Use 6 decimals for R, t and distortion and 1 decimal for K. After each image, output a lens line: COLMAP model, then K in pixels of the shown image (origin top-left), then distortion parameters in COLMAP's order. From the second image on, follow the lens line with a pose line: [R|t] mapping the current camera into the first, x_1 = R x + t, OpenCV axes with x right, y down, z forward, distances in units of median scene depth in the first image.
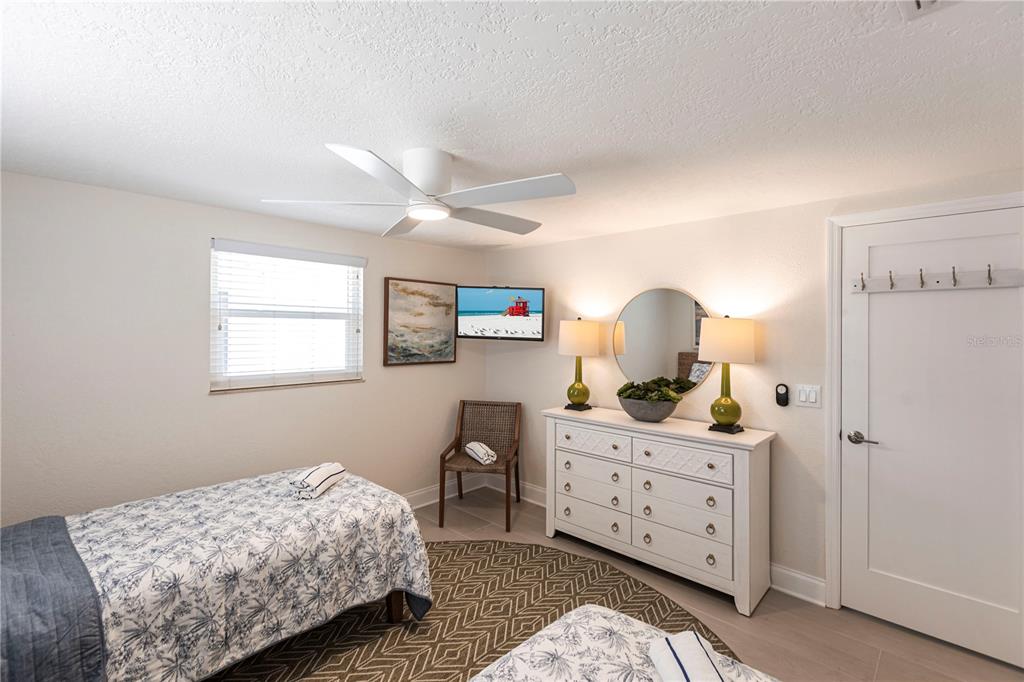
lens RADIAL K [[467.5, 0, 506.4], [0, 467.5, 335.5], [0, 0, 1]] dist [0.004667, -0.000349]
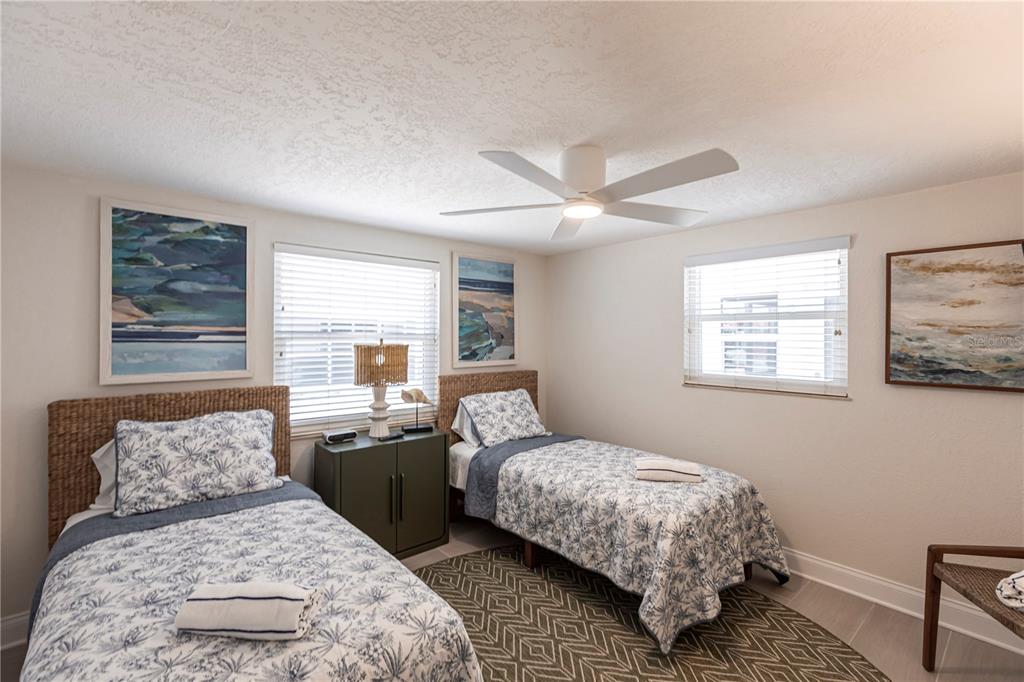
lens RADIAL K [[467.5, 0, 506.8], [0, 467.5, 338.8], [0, 0, 1]] dist [0.004667, -0.000349]
pose [[-0.104327, -0.000886, -0.994543, 0.701876], [-0.013941, 0.999903, 0.000572, 0.010786], [0.994445, 0.013924, -0.104329, 0.750122]]
